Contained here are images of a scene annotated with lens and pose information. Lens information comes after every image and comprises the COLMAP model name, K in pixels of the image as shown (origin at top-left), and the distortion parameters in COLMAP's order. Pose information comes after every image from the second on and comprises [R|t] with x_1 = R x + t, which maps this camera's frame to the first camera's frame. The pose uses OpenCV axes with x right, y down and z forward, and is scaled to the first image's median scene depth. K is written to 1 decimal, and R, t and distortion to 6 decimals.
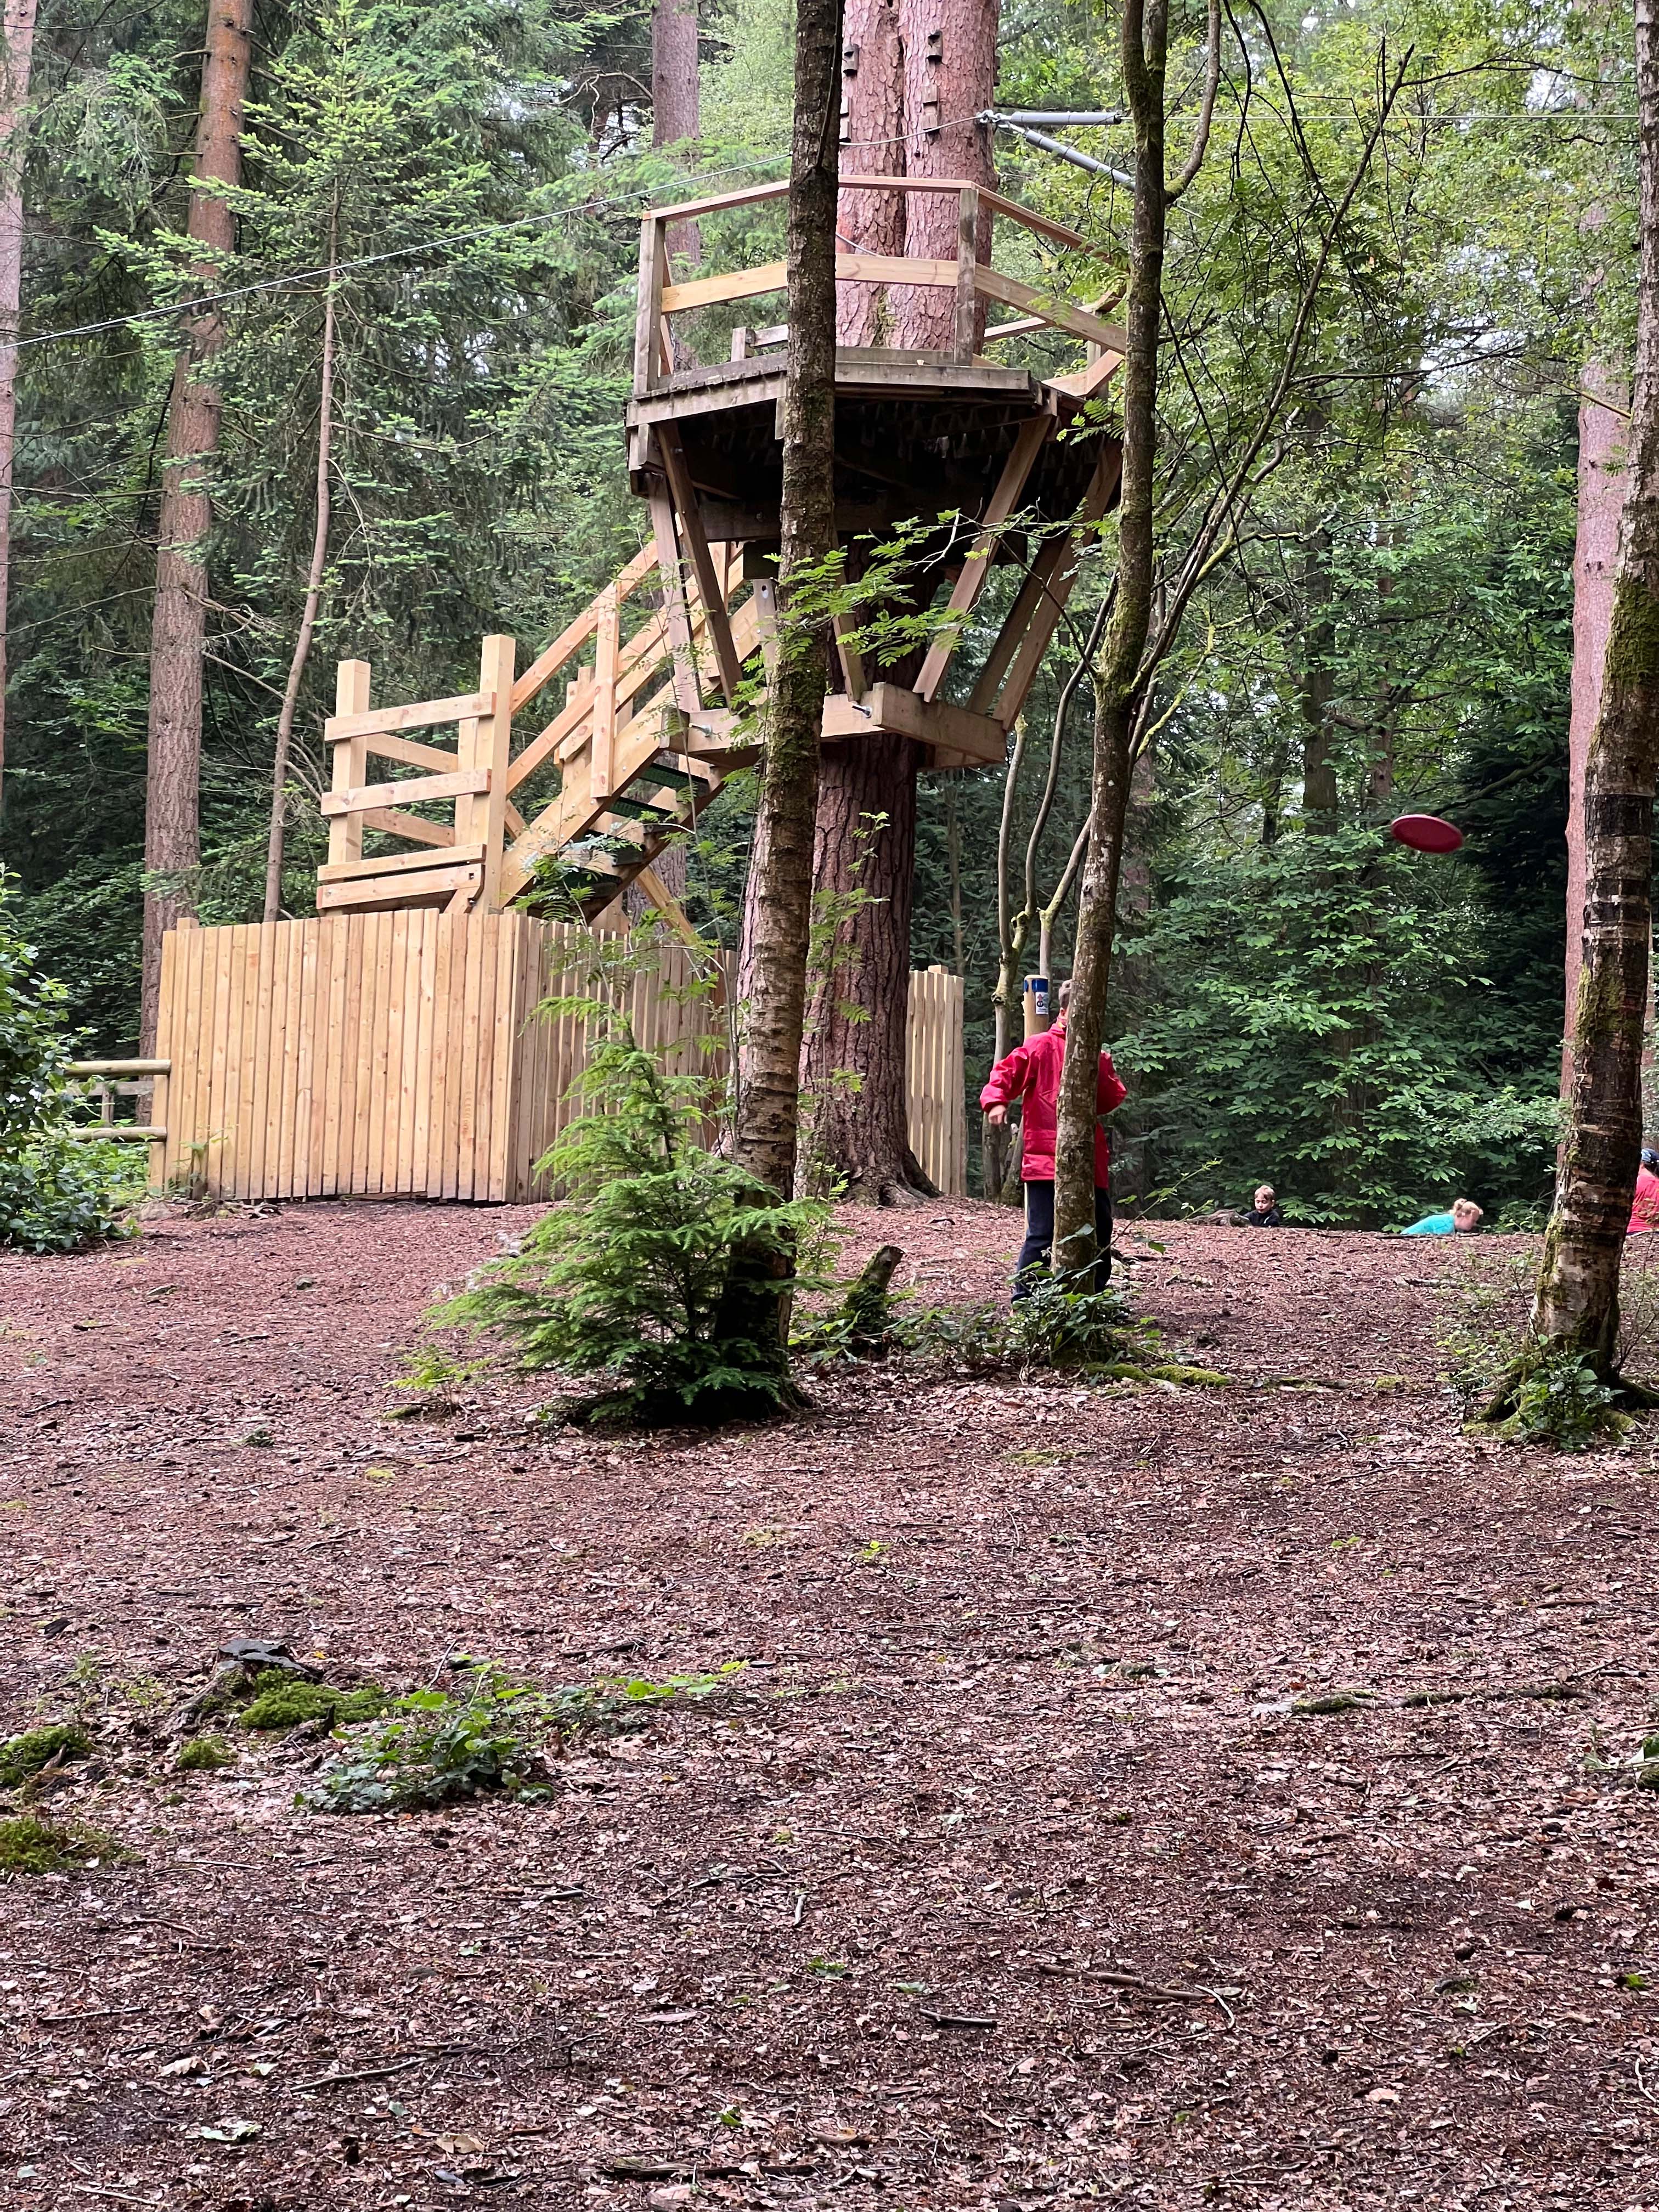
lens RADIAL K [[4864.7, 0, 892.2], [0, 4864.7, 1143.9], [0, 0, 1]] dist [0.167142, 0.000000]
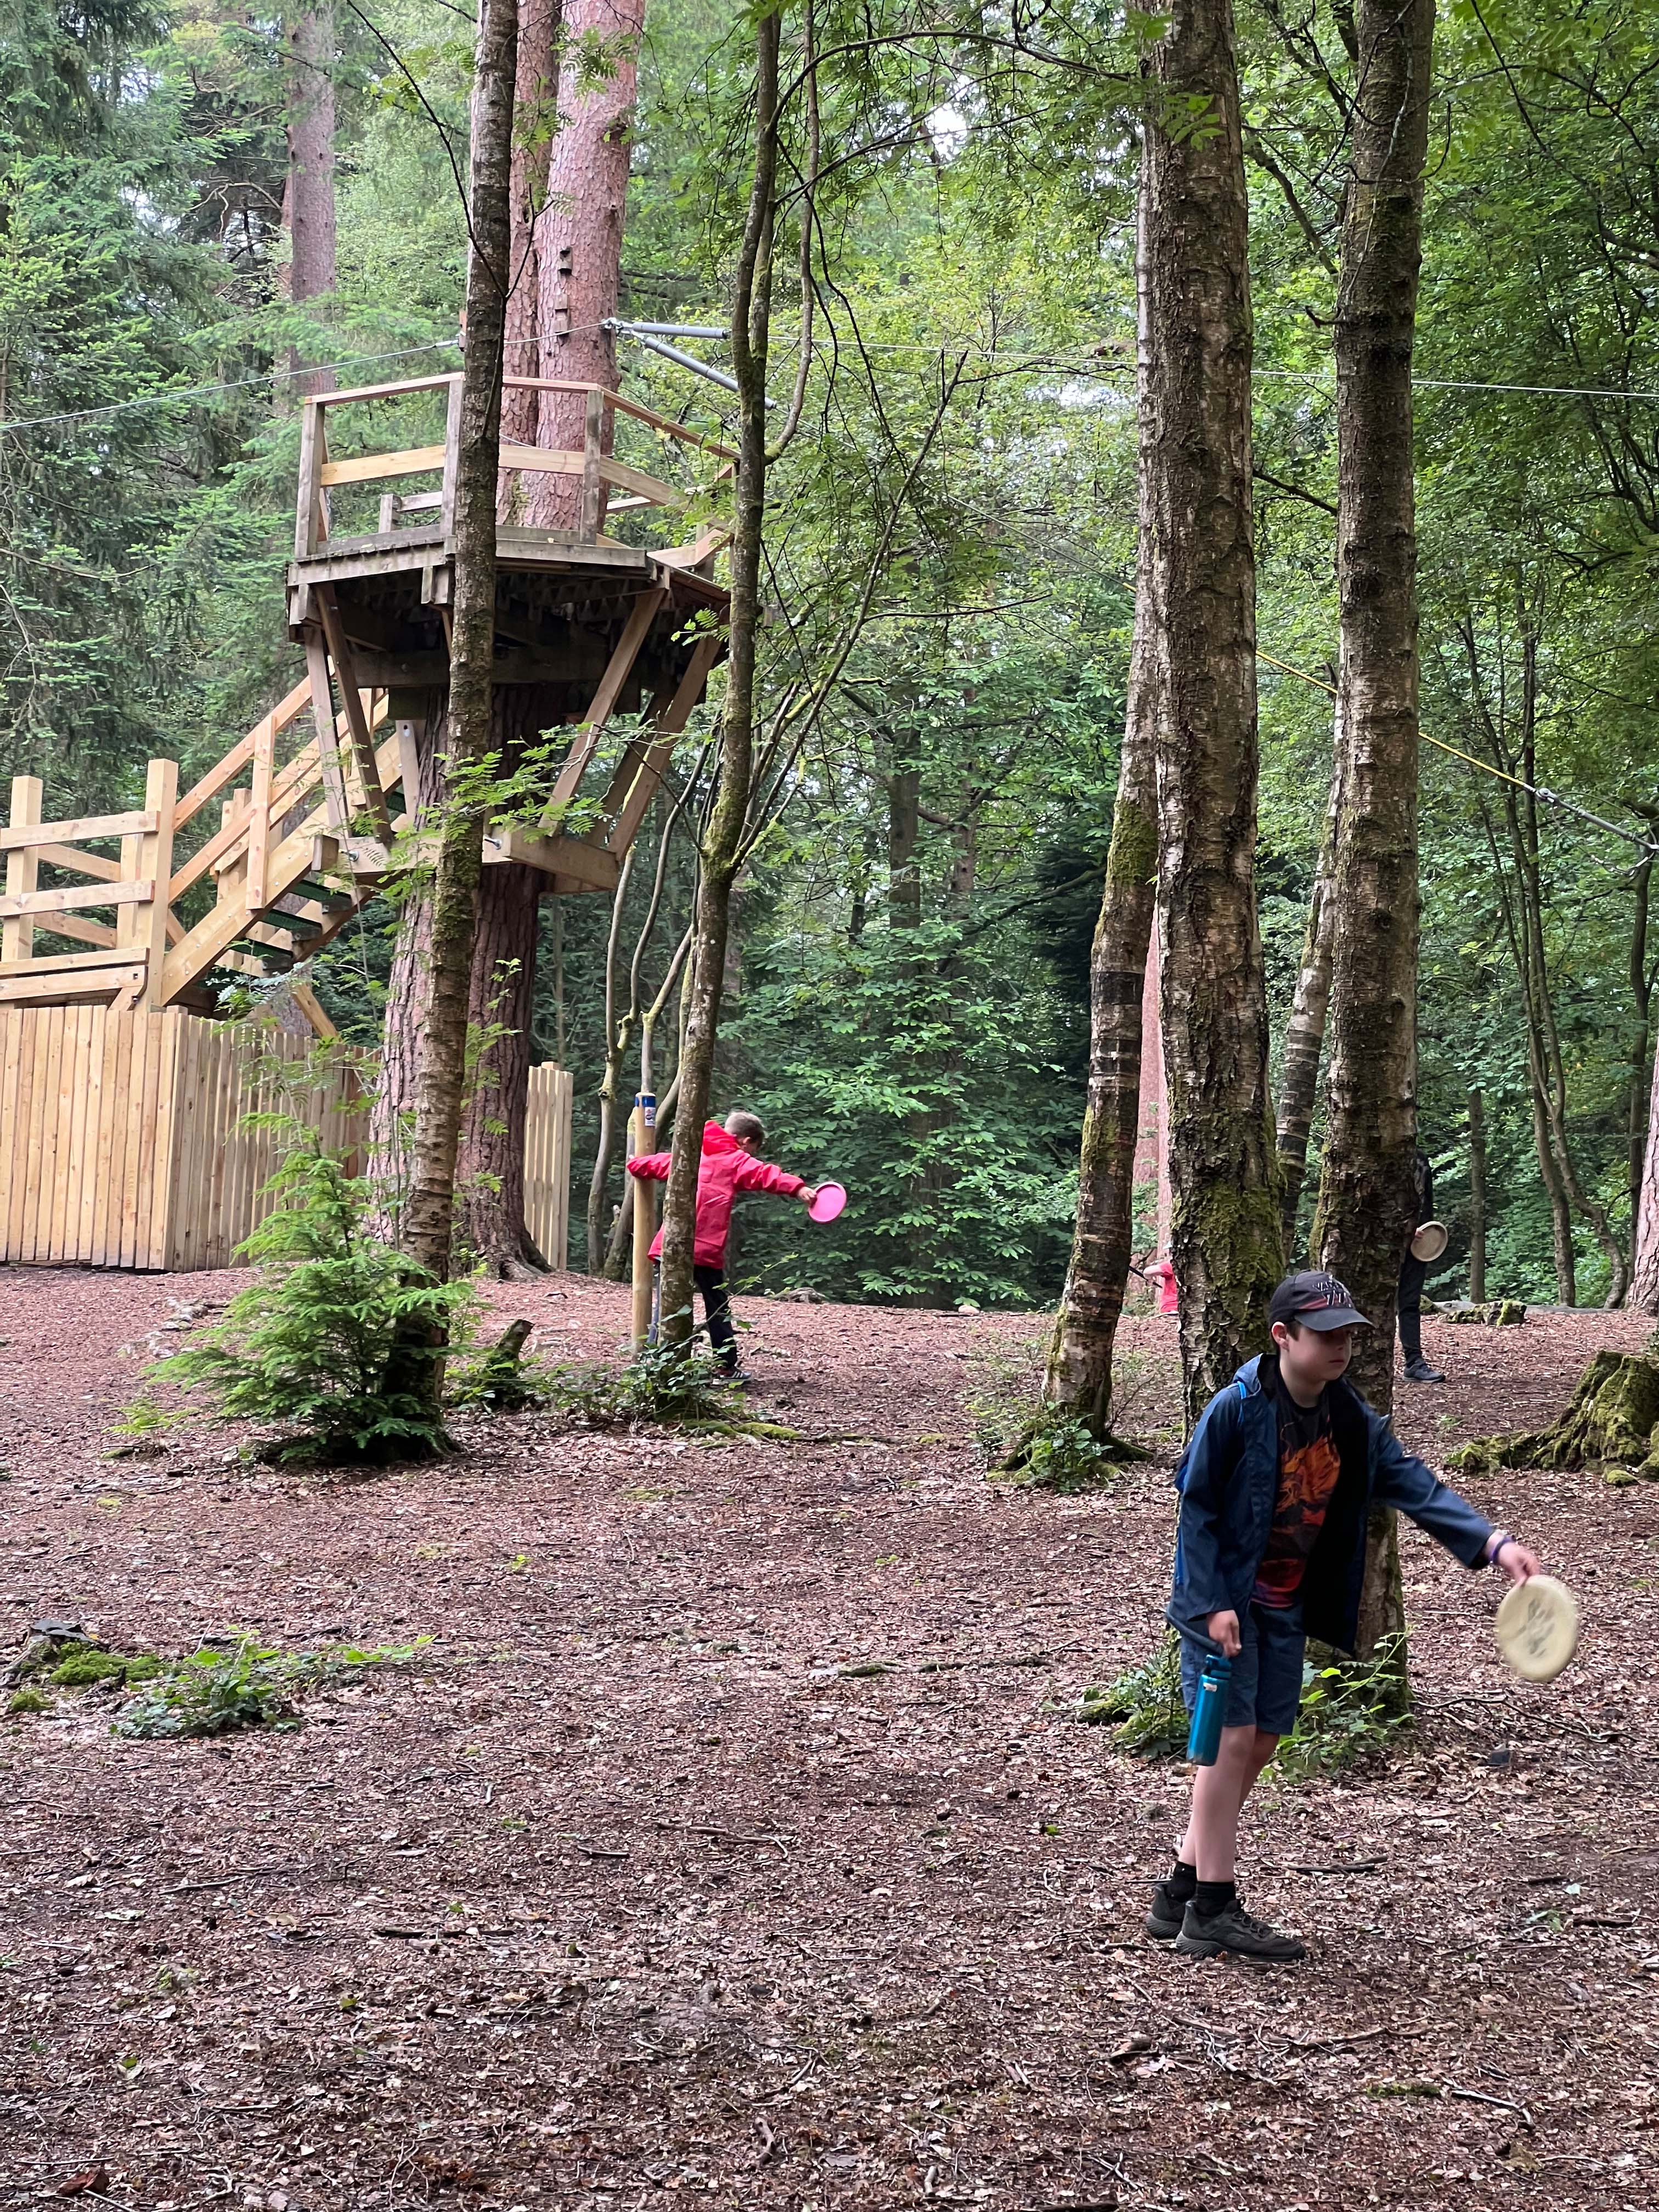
lens RADIAL K [[4864.7, 0, 825.2], [0, 4864.7, 1084.2], [0, 0, 1]] dist [0.167142, 0.000000]
pose [[0.997337, 0.019150, 0.070377, -0.012528], [-0.017408, 0.999529, -0.025284, -0.008618], [-0.070828, 0.023991, 0.997200, -0.218821]]
